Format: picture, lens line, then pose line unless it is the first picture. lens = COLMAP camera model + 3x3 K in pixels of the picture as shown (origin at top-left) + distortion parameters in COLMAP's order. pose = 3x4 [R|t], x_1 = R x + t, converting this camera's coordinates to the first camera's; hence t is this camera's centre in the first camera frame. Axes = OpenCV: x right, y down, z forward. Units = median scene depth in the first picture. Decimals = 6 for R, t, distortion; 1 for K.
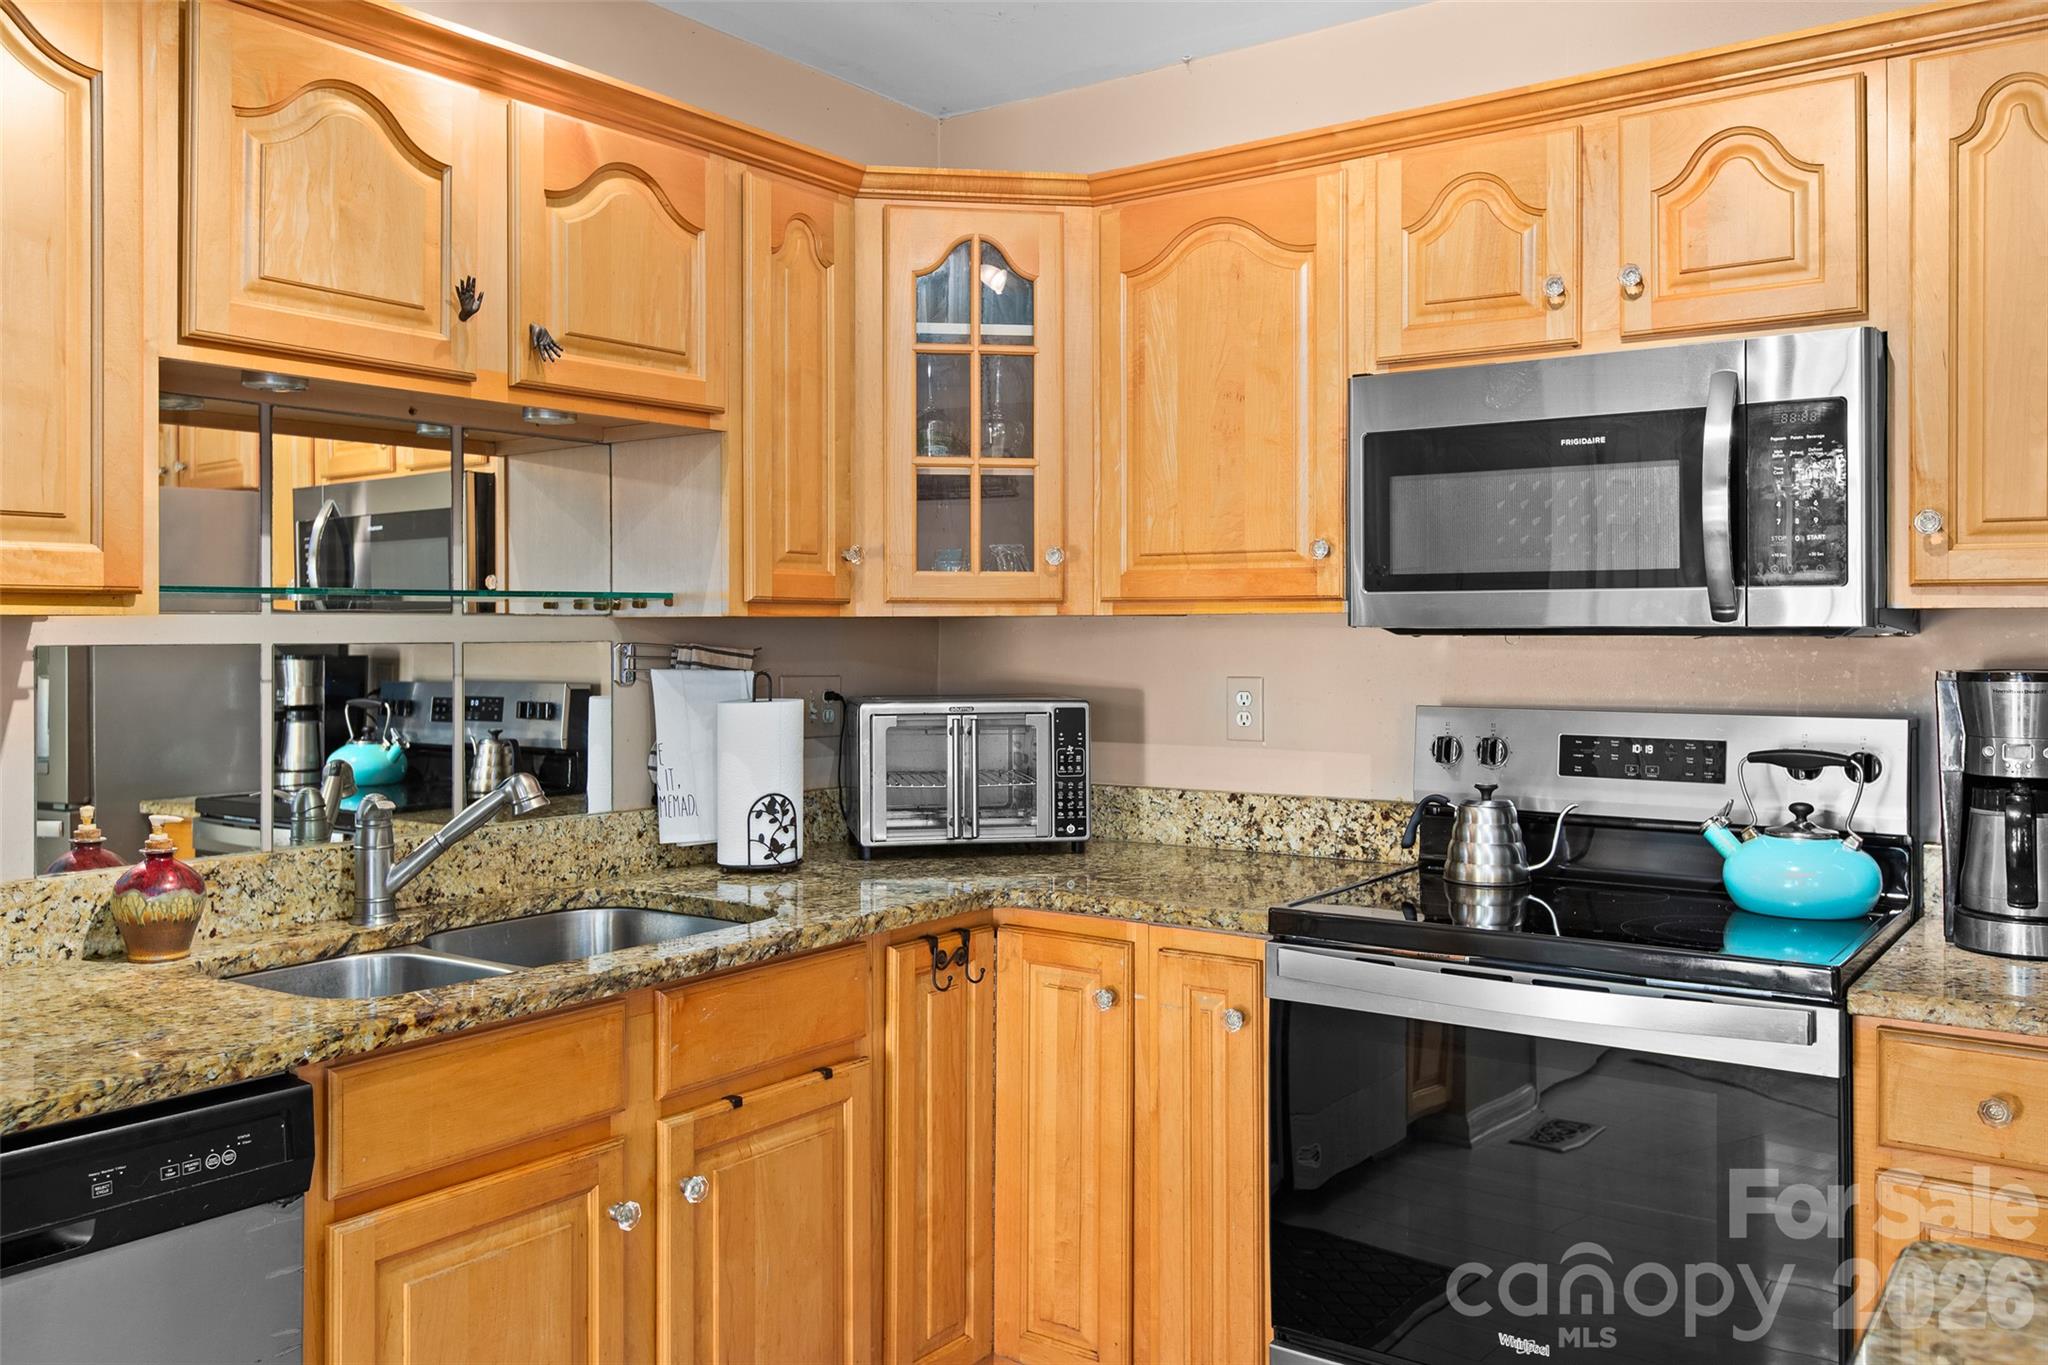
lens RADIAL K [[1617.6, 0, 1024.4], [0, 1617.6, 627.1], [0, 0, 1]] dist [0.006759, -0.007722]
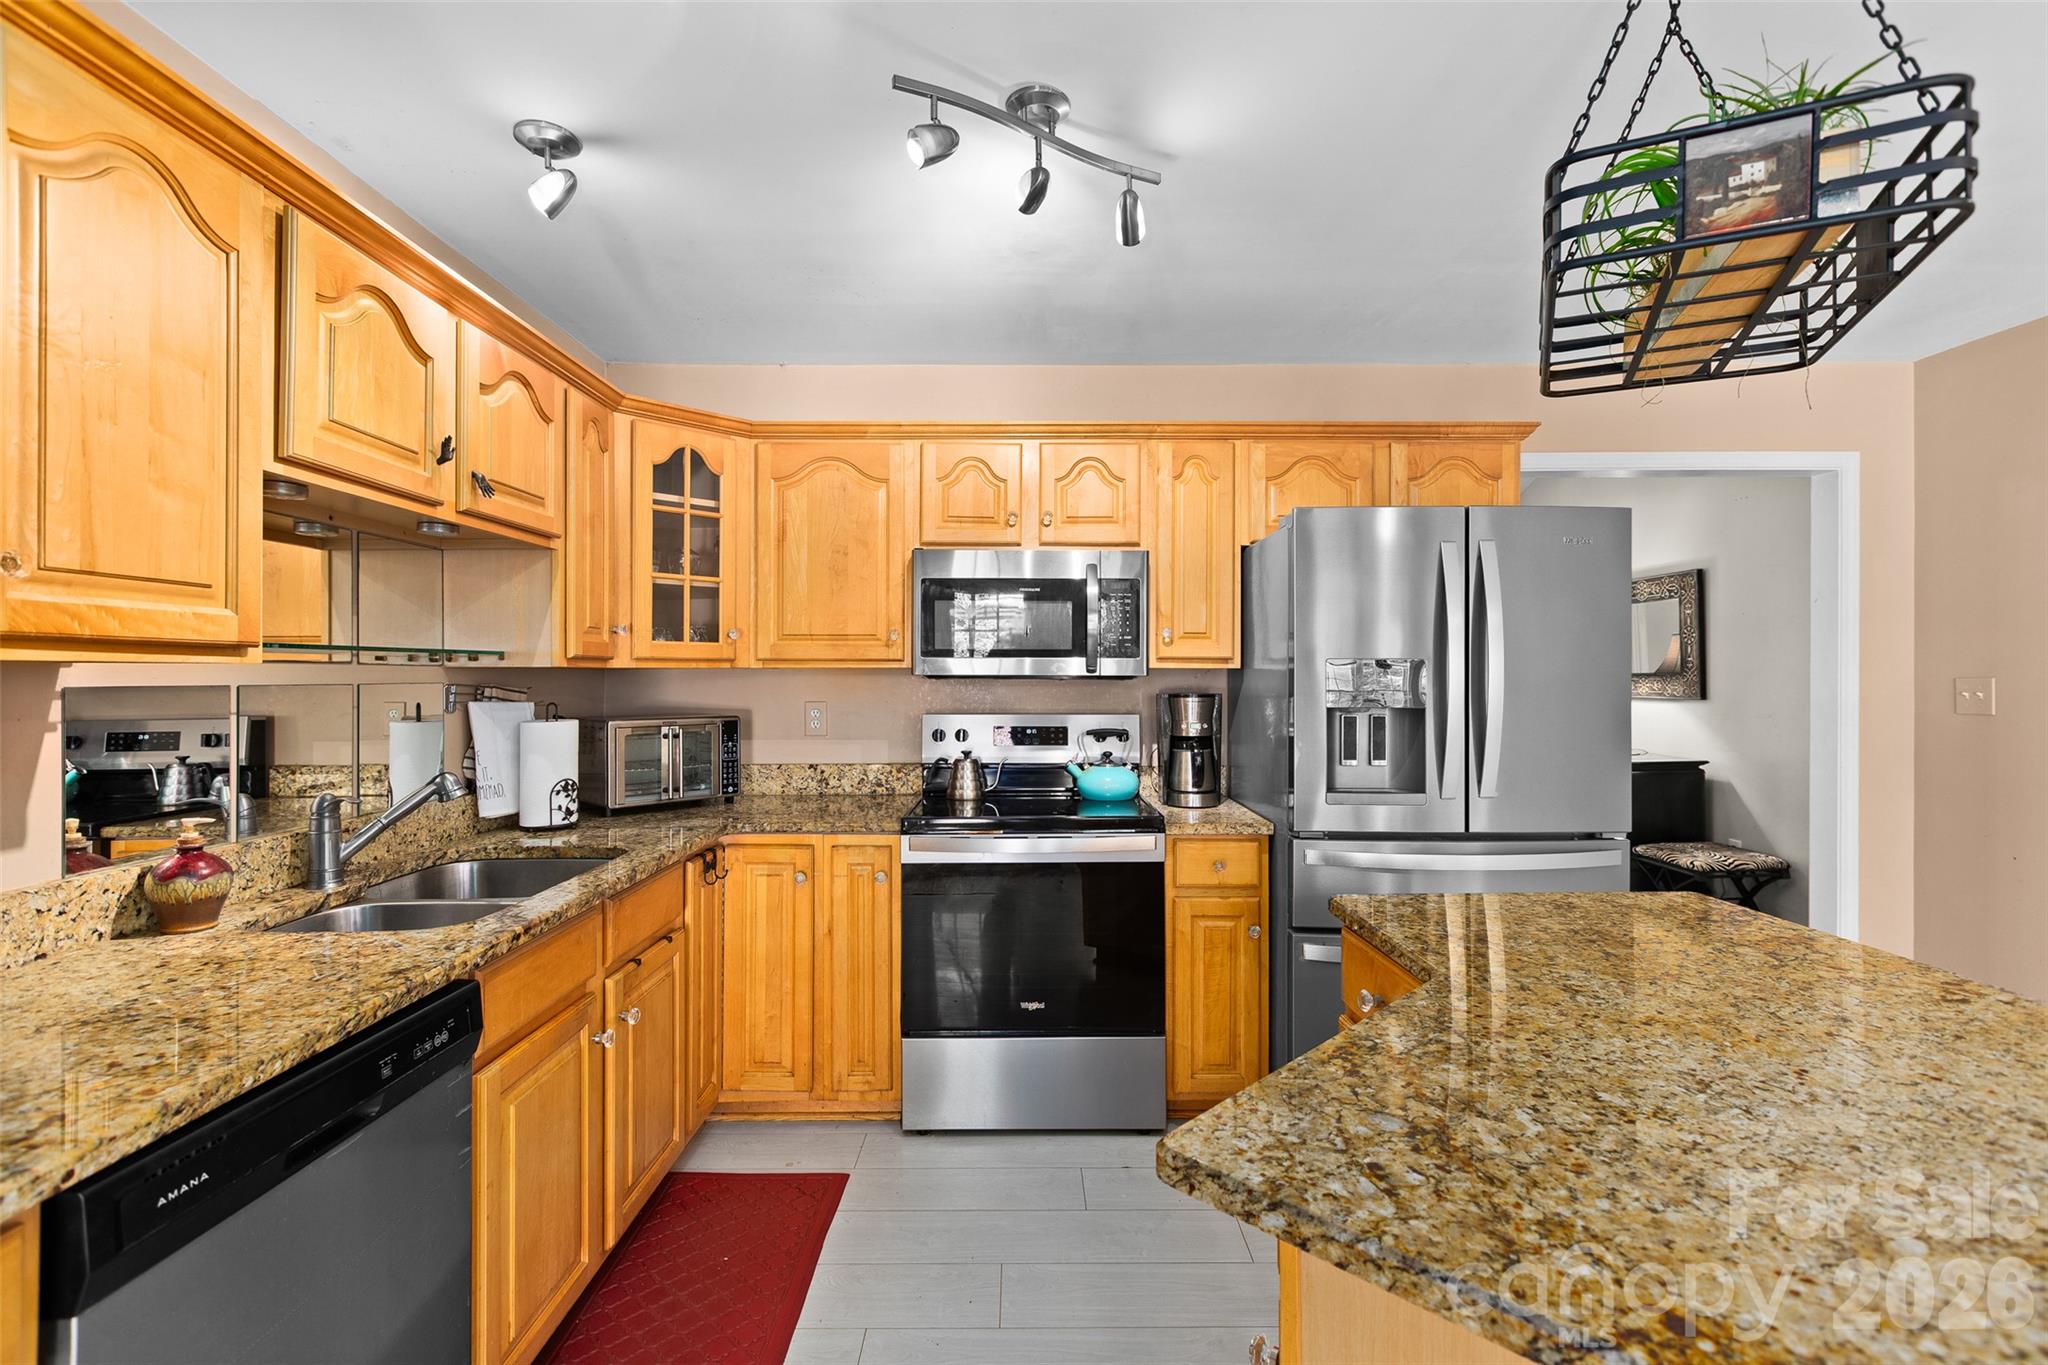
lens RADIAL K [[905.8, 0, 1018.4], [0, 905.8, 673.7], [0, 0, 1]] dist [0.001361, -0.000054]
pose [[0.809136, 0.004009, 0.587608, -0.344793], [-0.003097, 0.999992, -0.002557, 0.000682], [-0.587613, 0.000249, 0.809142, 0.022127]]
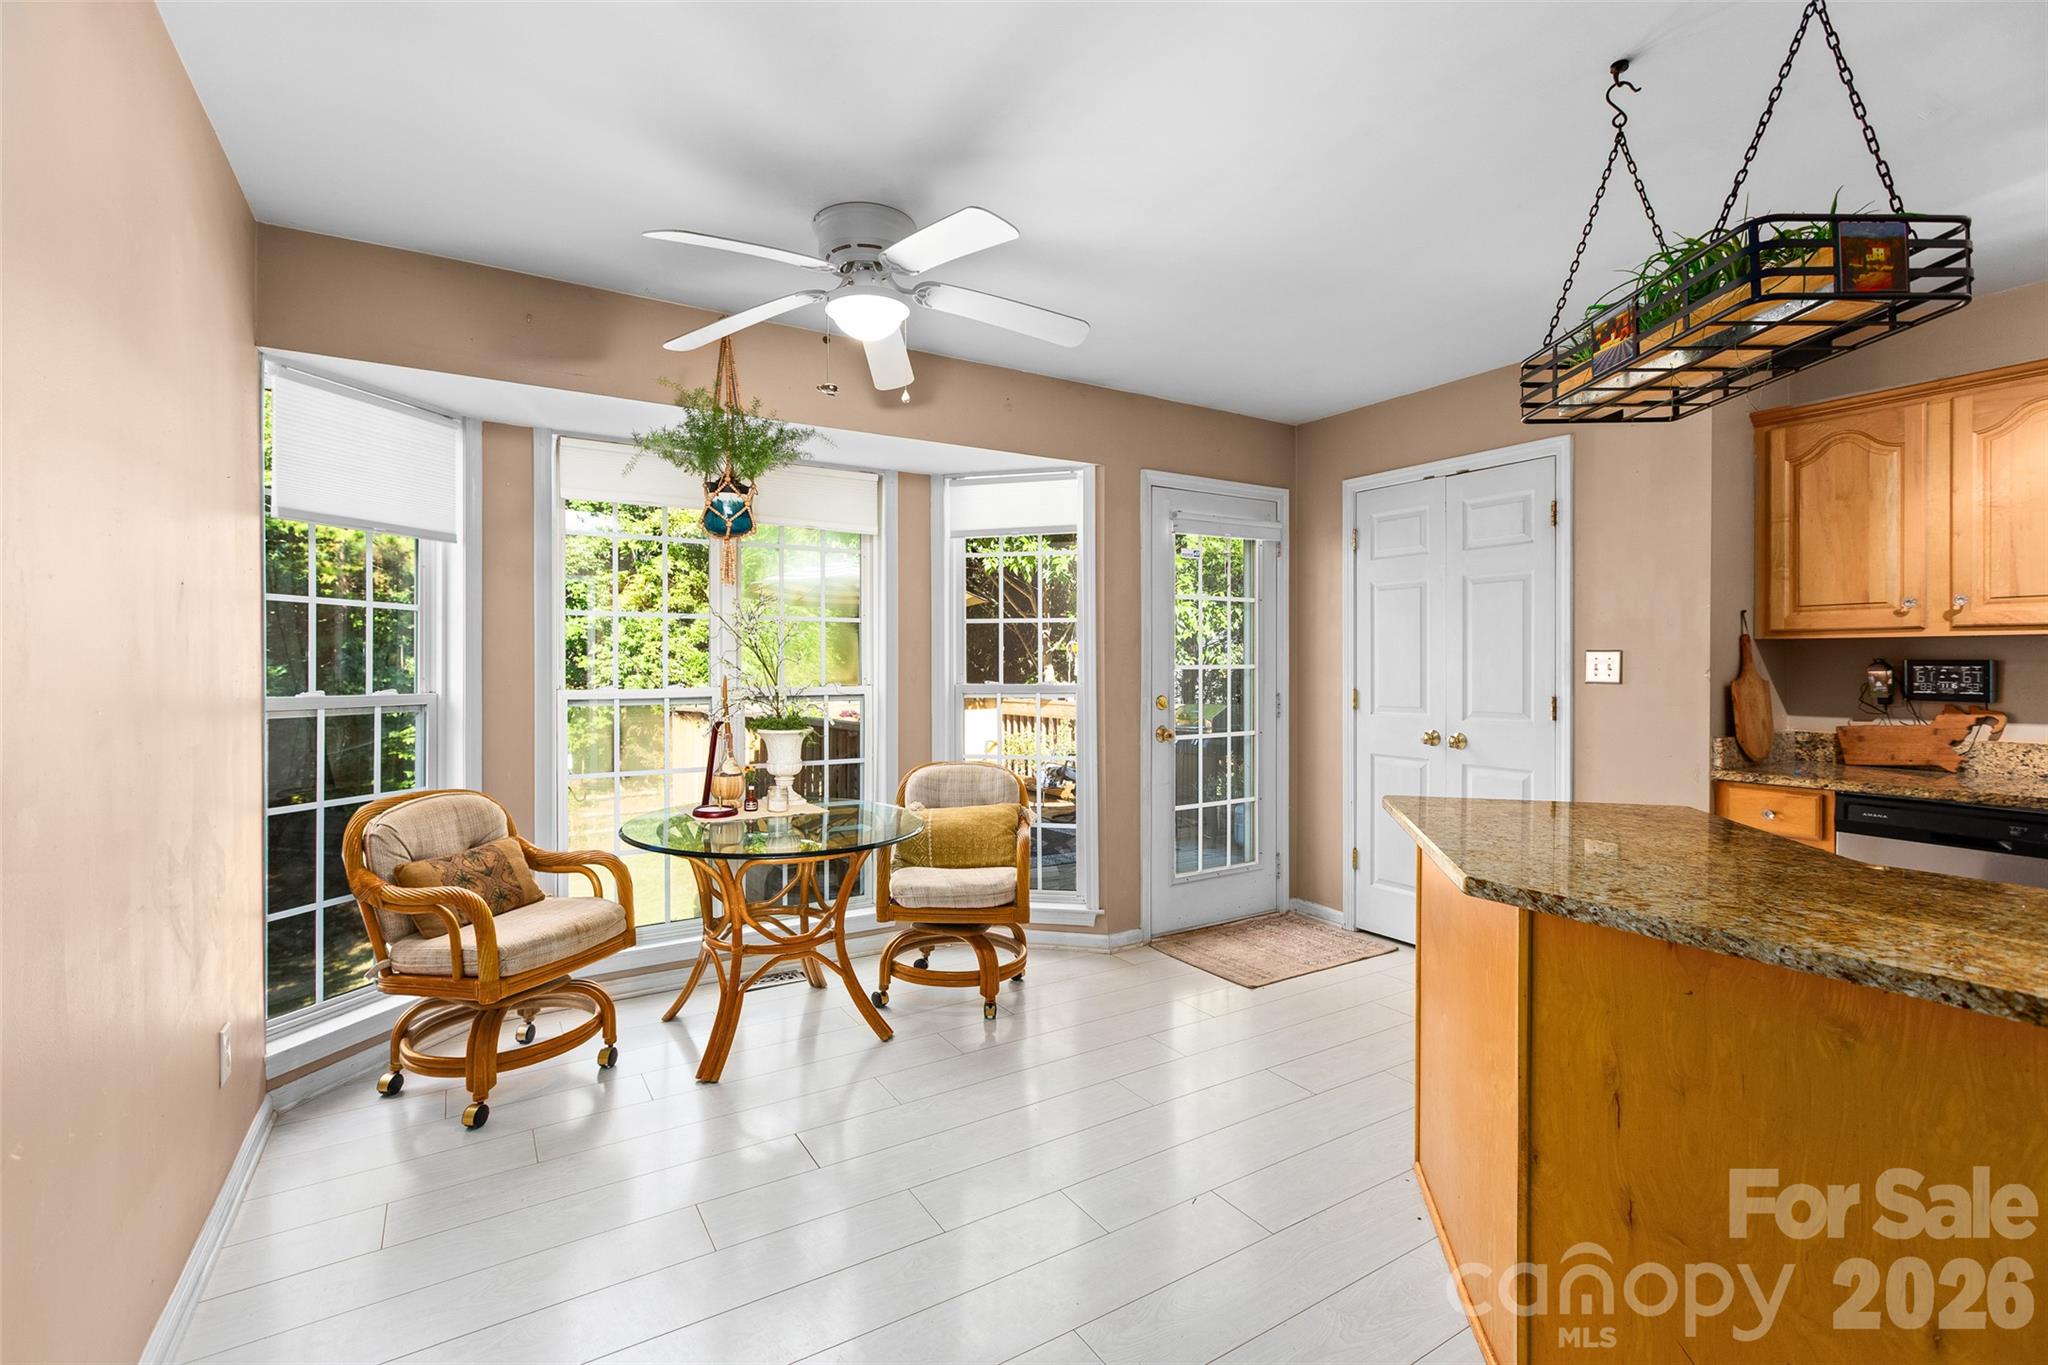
lens RADIAL K [[905.8, 0, 1018.4], [0, 905.8, 673.7], [0, 0, 1]] dist [0.001361, -0.000054]
pose [[-0.382656, 0.011833, -0.923815, 0.926116], [0.004068, 0.999930, 0.011123, 0.022828], [0.923882, 0.000499, -0.382677, -0.012068]]
